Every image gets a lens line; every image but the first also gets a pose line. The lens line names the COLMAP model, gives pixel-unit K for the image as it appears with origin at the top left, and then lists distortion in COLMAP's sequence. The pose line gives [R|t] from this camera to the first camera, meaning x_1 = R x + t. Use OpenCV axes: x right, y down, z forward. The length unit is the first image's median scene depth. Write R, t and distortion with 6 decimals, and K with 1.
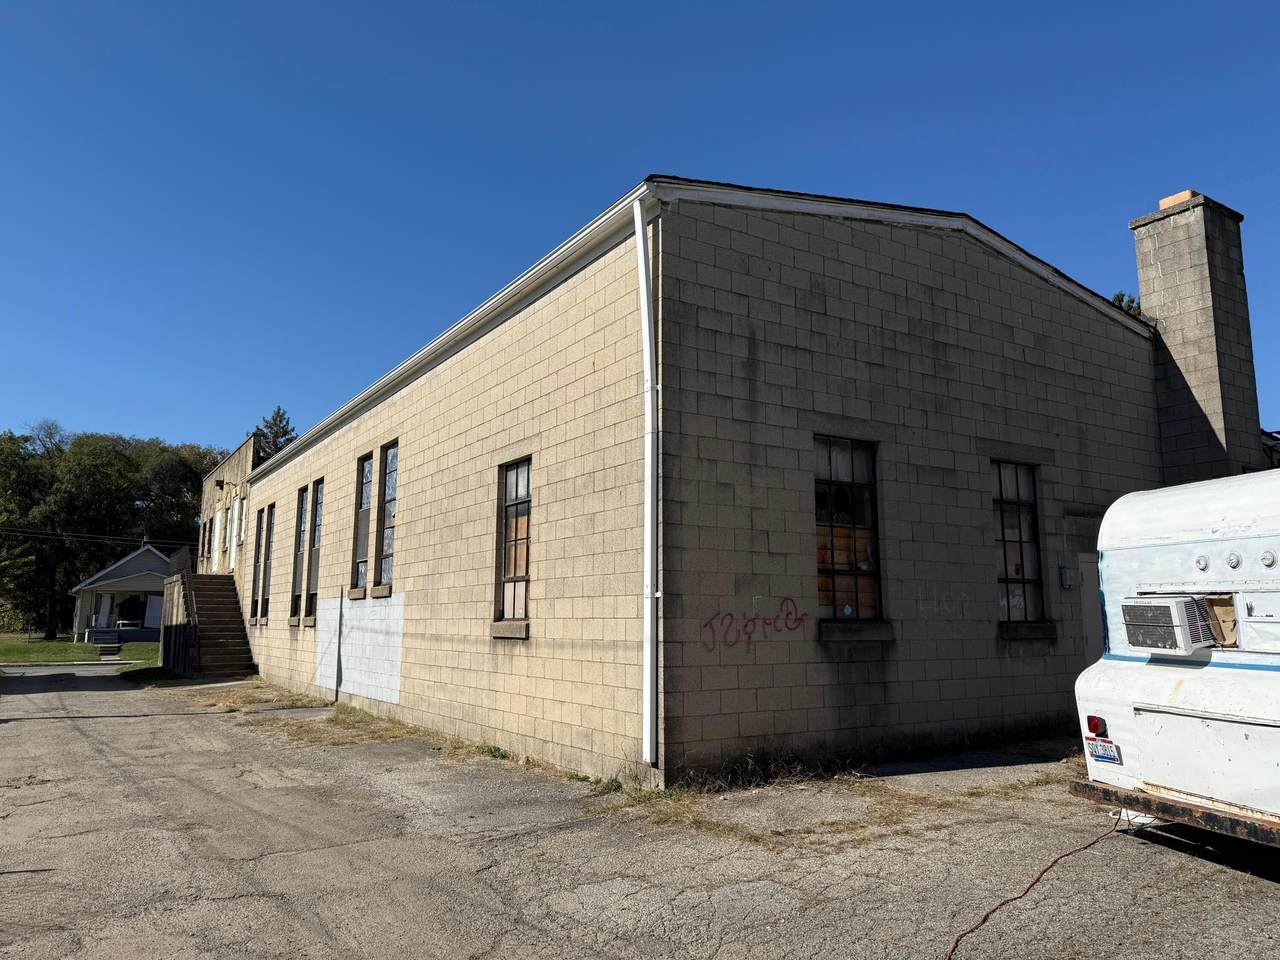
lens RADIAL K [[882.0, 0, 635.2], [0, 882.0, 477.8], [0, 0, 1]] dist [0.172050, -0.247061]
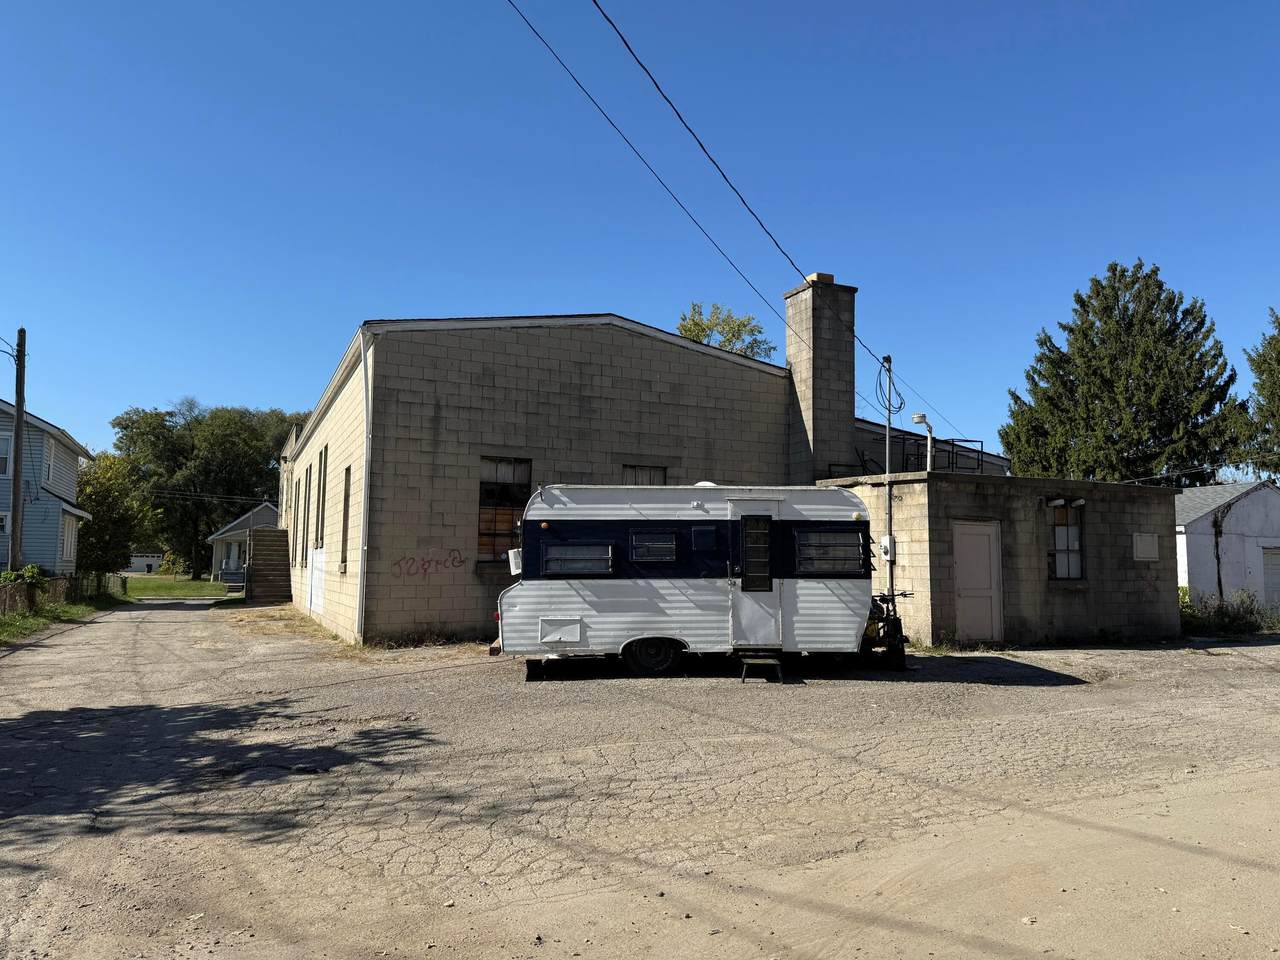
lens RADIAL K [[882.0, 0, 635.2], [0, 882.0, 477.8], [0, 0, 1]] dist [0.172050, -0.247061]
pose [[0.989406, -0.004784, -0.145097, 0.732052], [0.012563, 0.998529, 0.052748, -0.093429], [0.144632, -0.054012, 0.988010, -0.668267]]
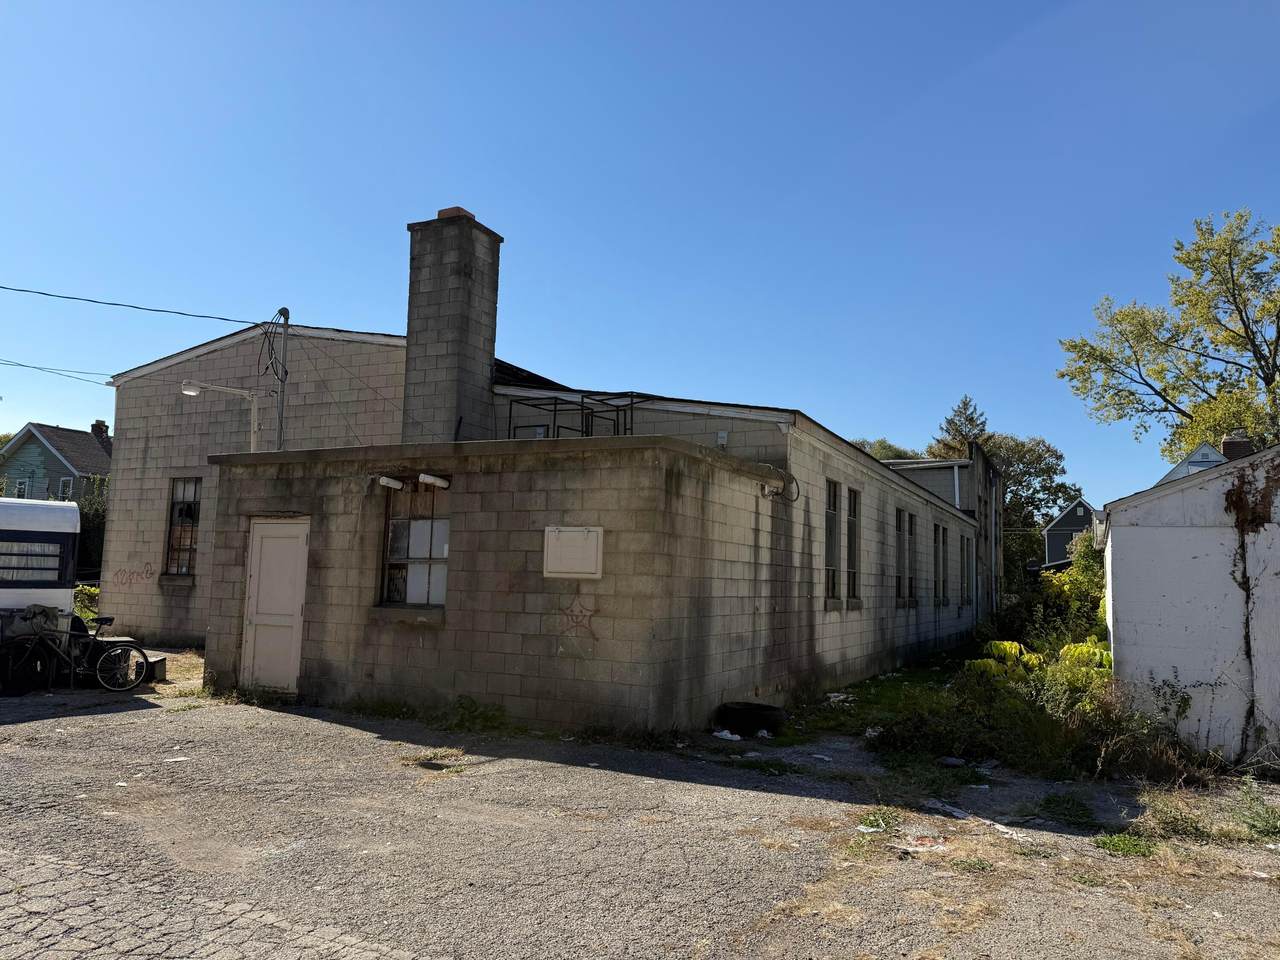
lens RADIAL K [[882.0, 0, 635.2], [0, 882.0, 477.8], [0, 0, 1]] dist [0.172050, -0.247061]
pose [[0.491253, -0.079896, -0.867345, 2.341109], [0.100250, 0.994353, -0.034815, 0.114910], [0.865228, -0.069848, 0.496489, 0.867347]]
